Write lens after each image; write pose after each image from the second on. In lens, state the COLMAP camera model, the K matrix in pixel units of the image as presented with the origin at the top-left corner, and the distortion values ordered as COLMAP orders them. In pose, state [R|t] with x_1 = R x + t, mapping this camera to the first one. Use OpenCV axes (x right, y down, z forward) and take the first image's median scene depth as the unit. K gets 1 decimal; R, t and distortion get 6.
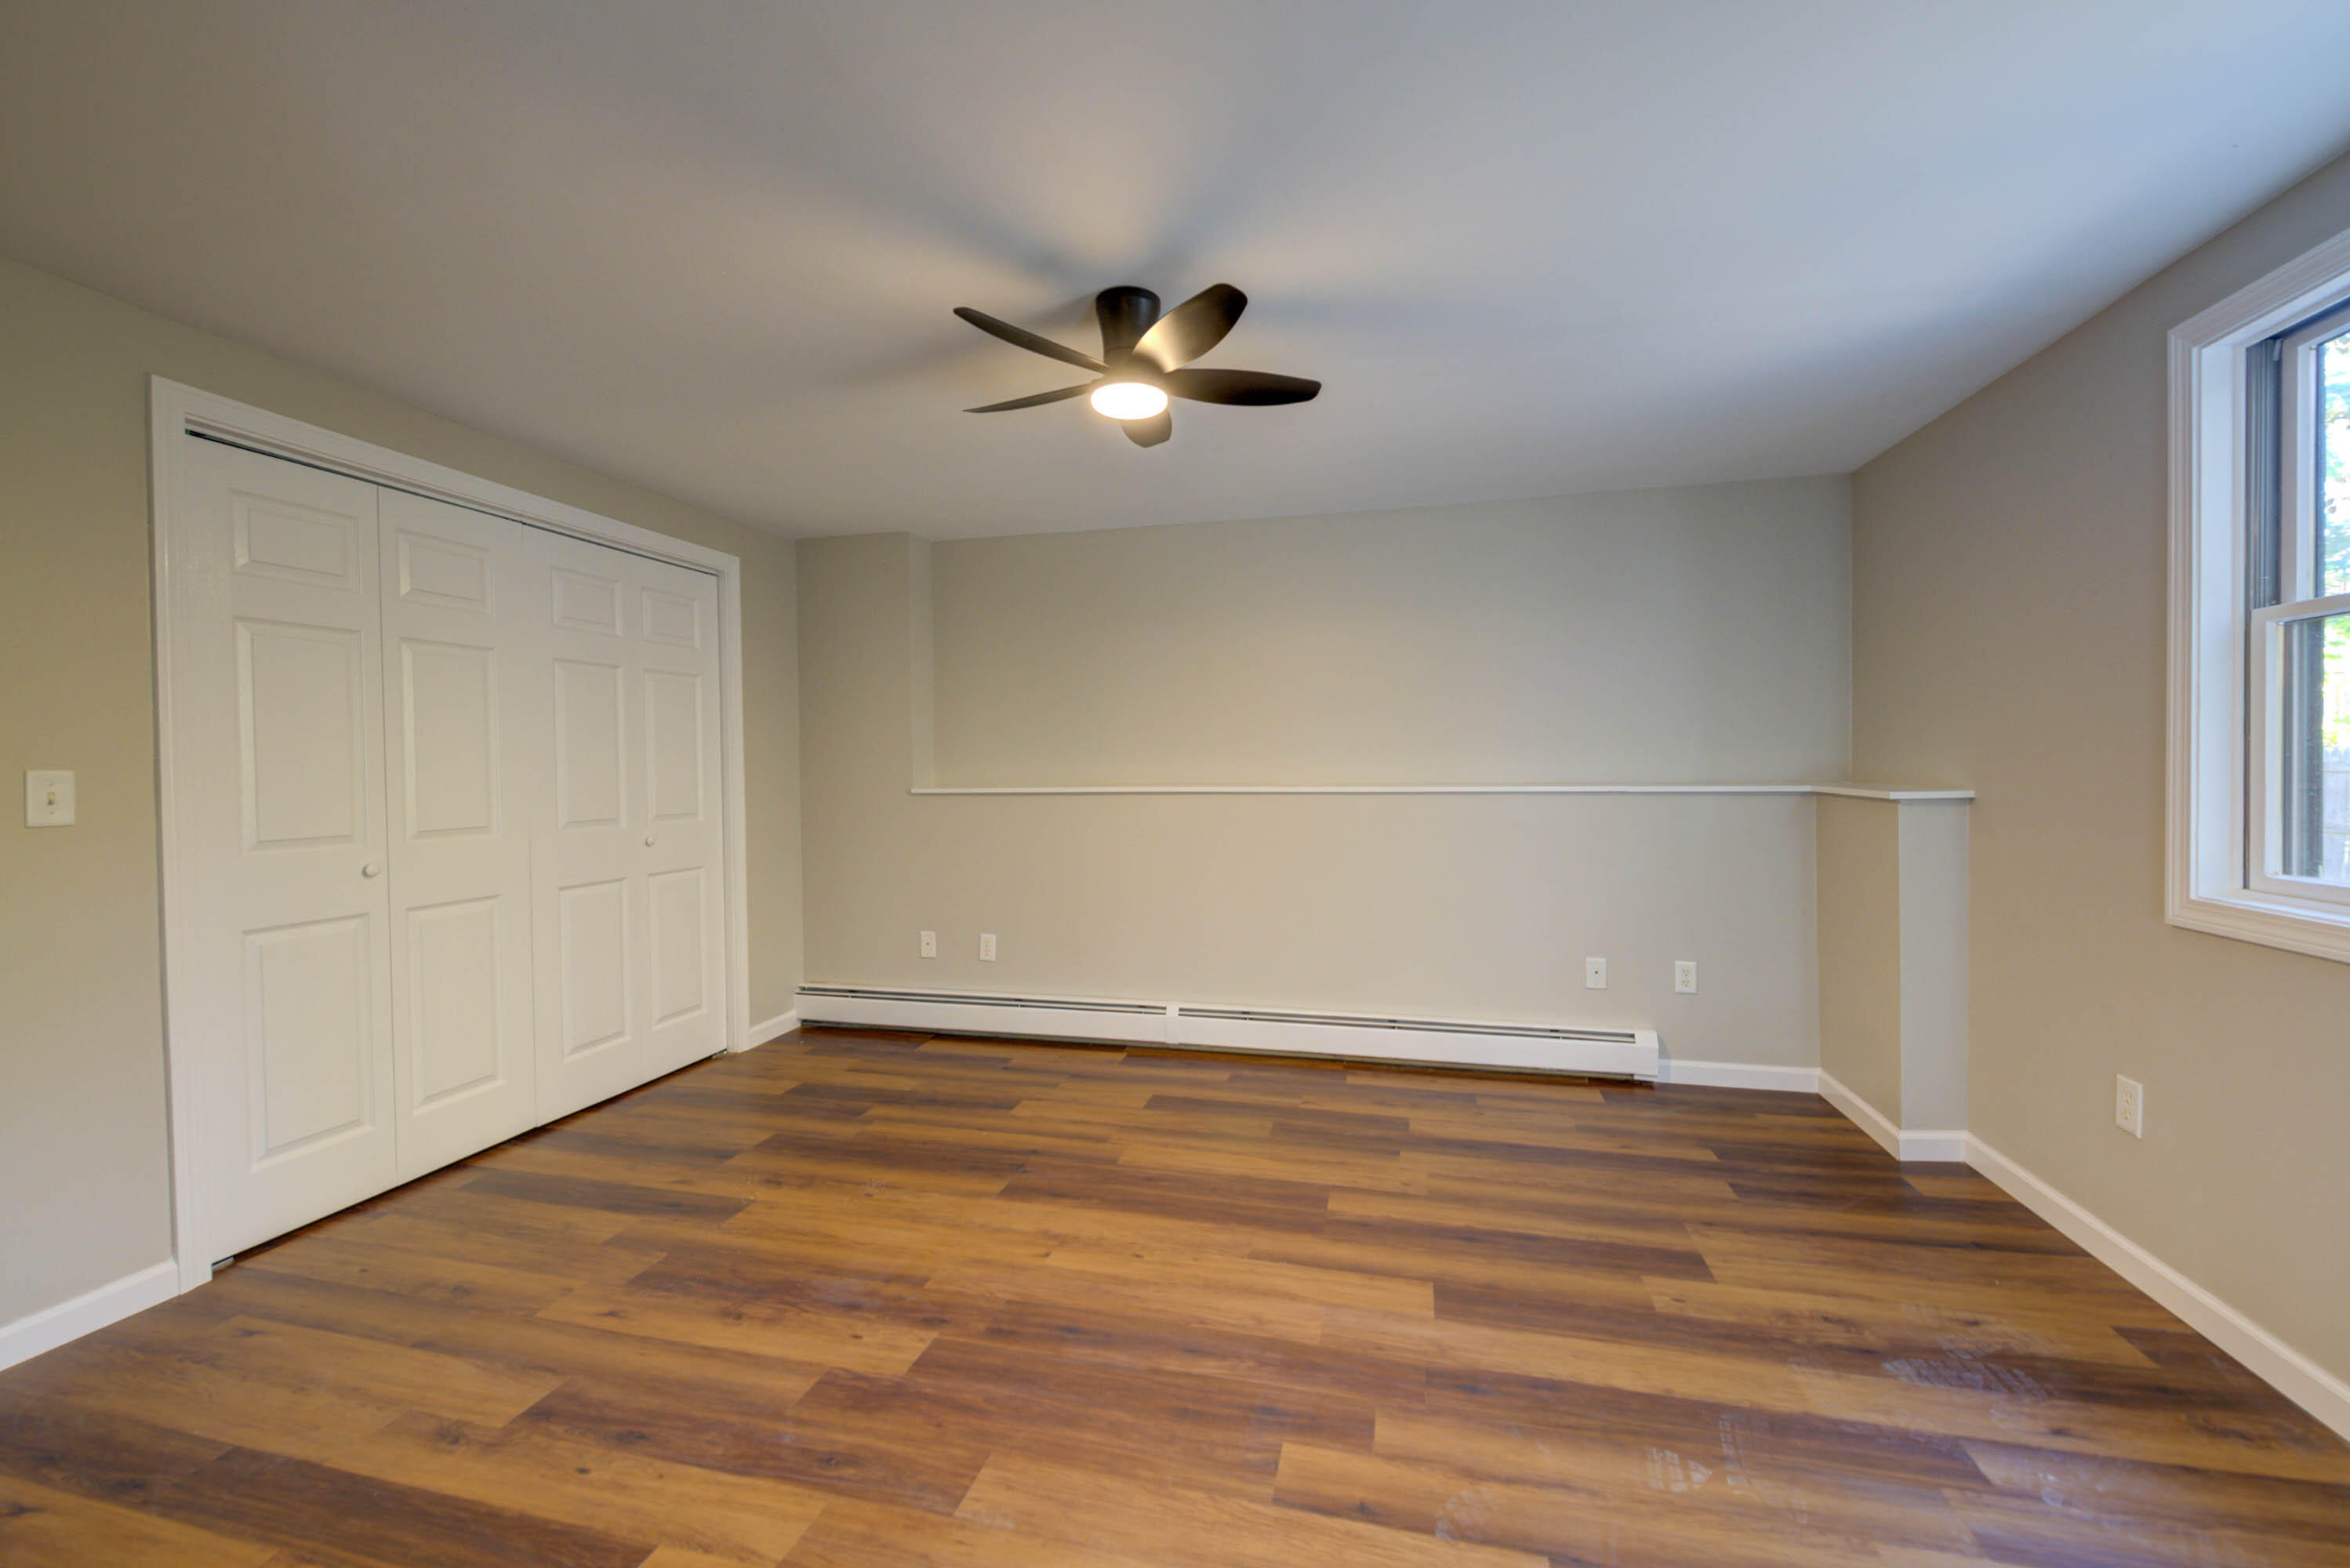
lens RADIAL K [[926.4, 0, 1180.9], [0, 926.4, 781.0], [0, 0, 1]] dist [0.001305, -0.003376]
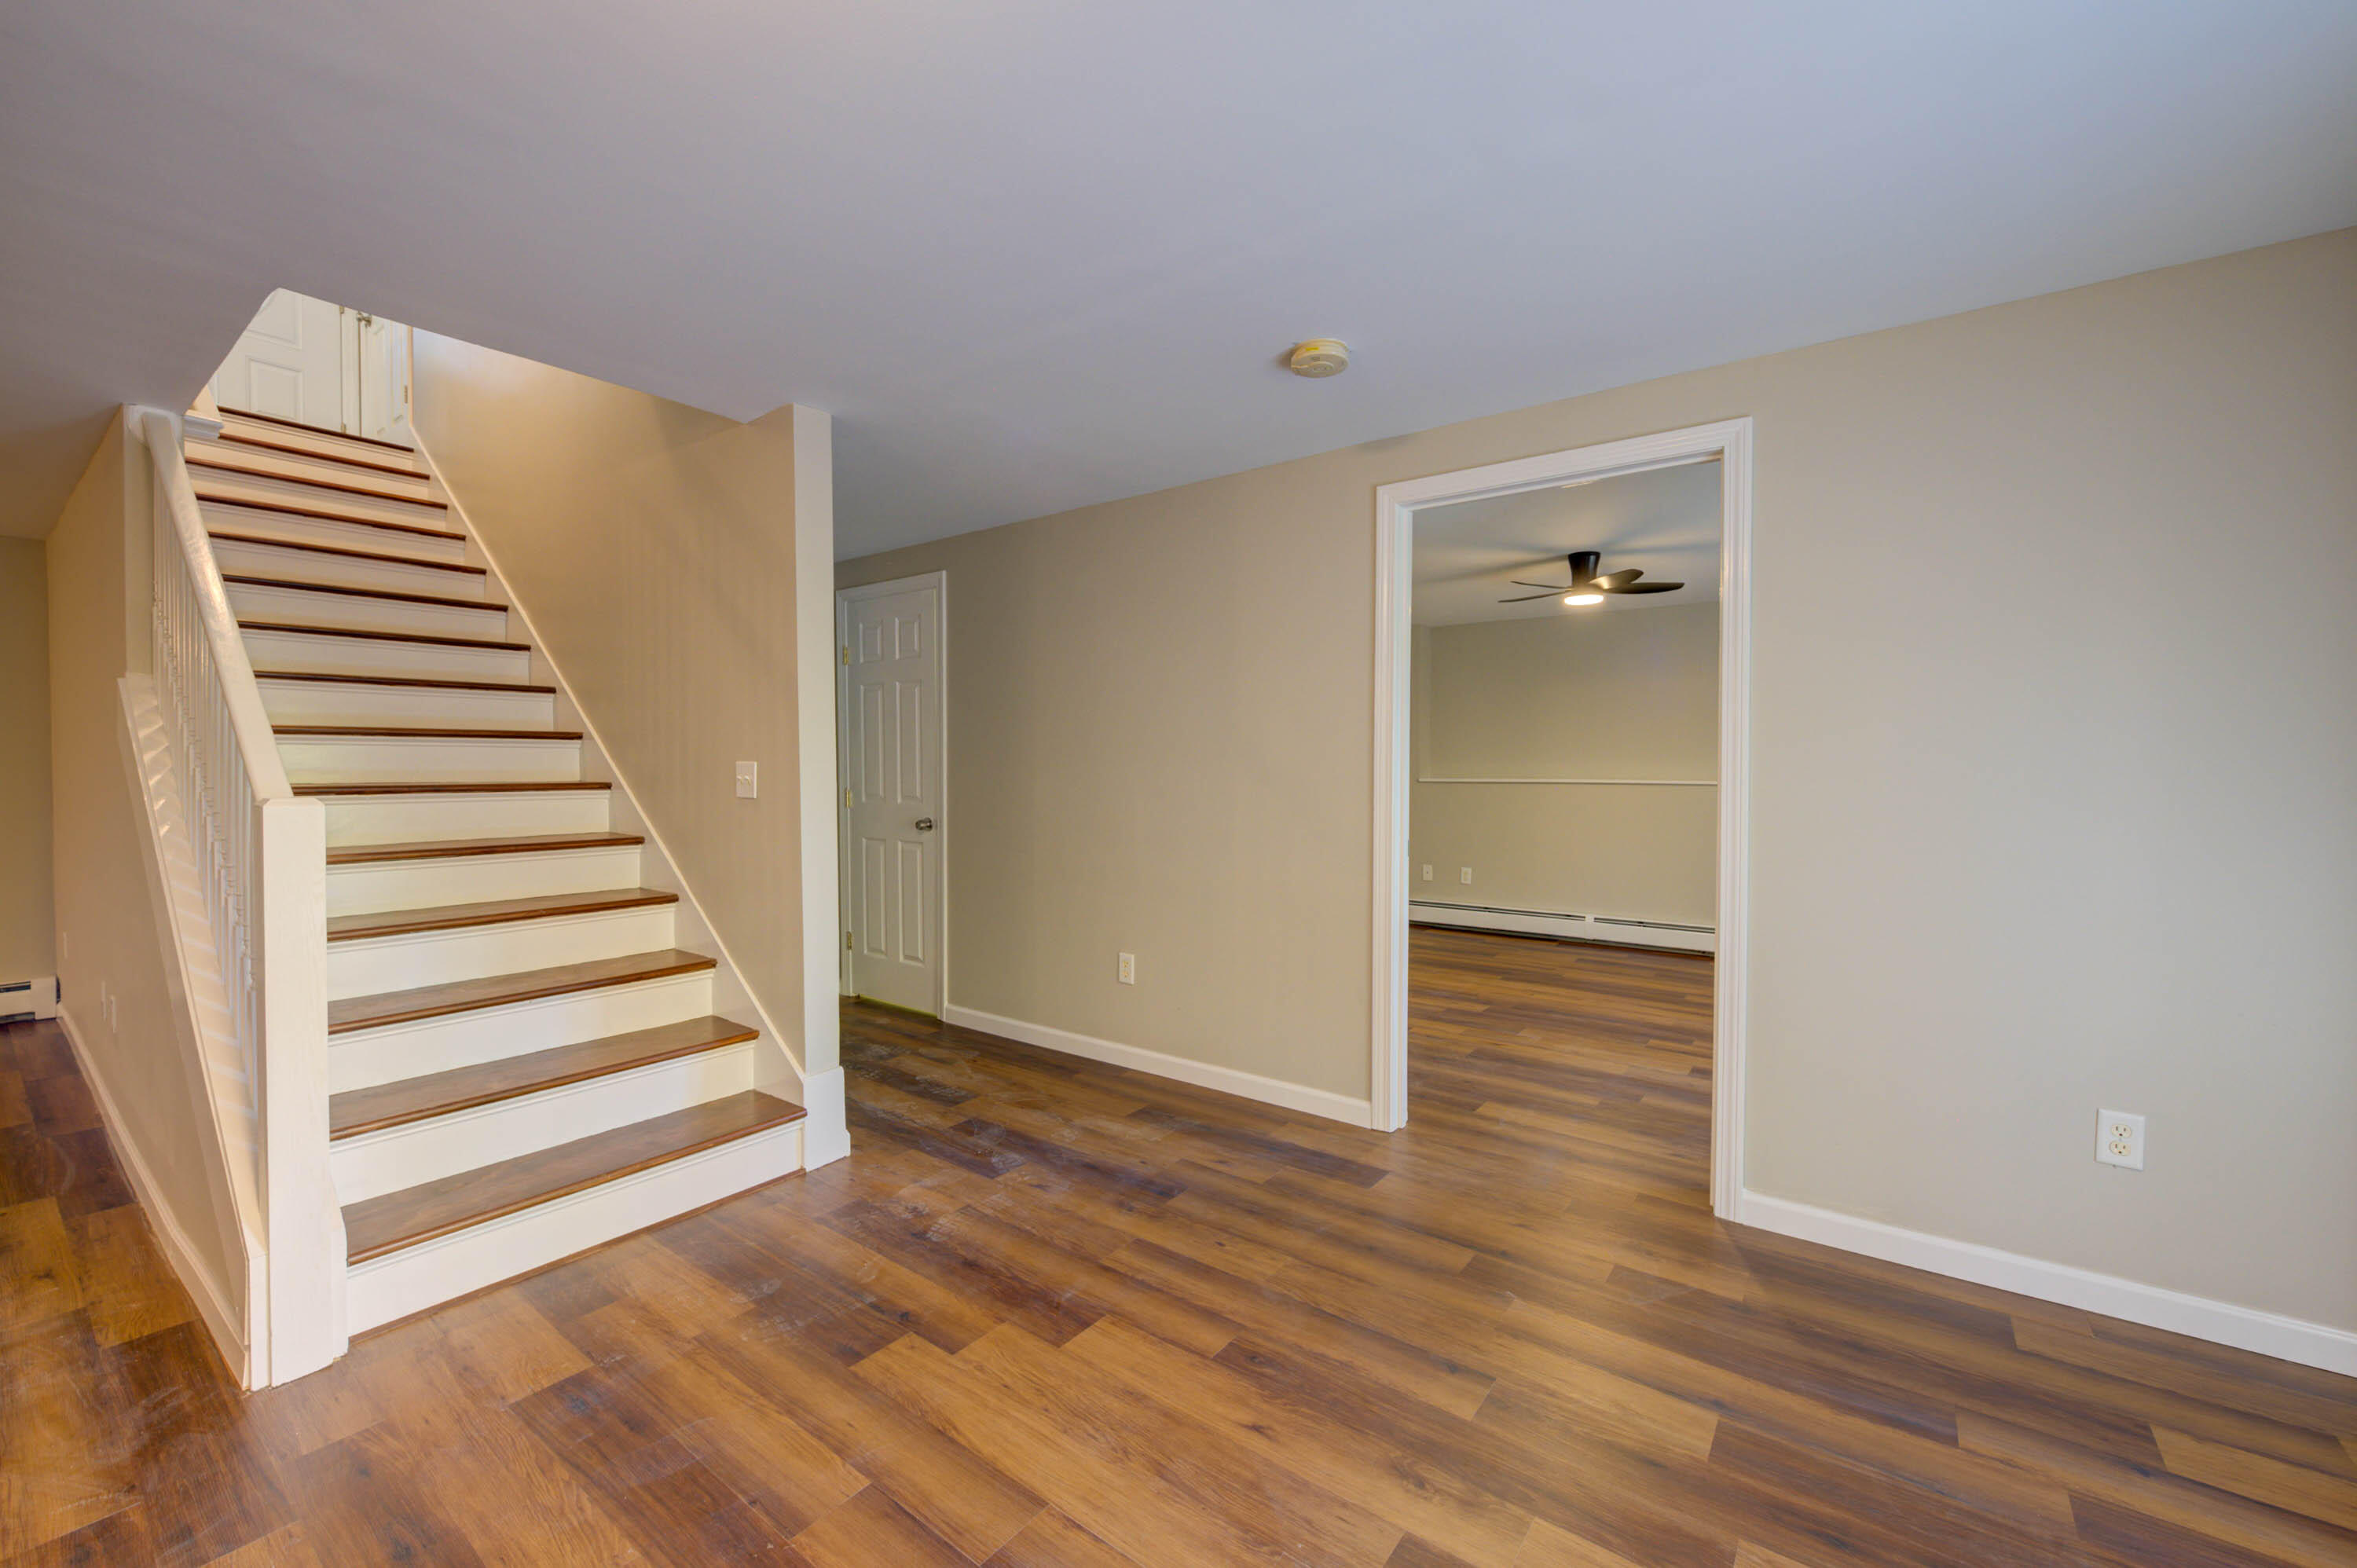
lens RADIAL K [[929.2, 0, 1184.4], [0, 929.2, 781.0], [0, 0, 1]] dist [0.001305, -0.003376]
pose [[0.921800, 0.017402, -0.387274, -0.037703], [-0.017282, 0.999843, 0.003793, 0.016427], [0.387279, 0.003197, 0.921957, -0.769183]]
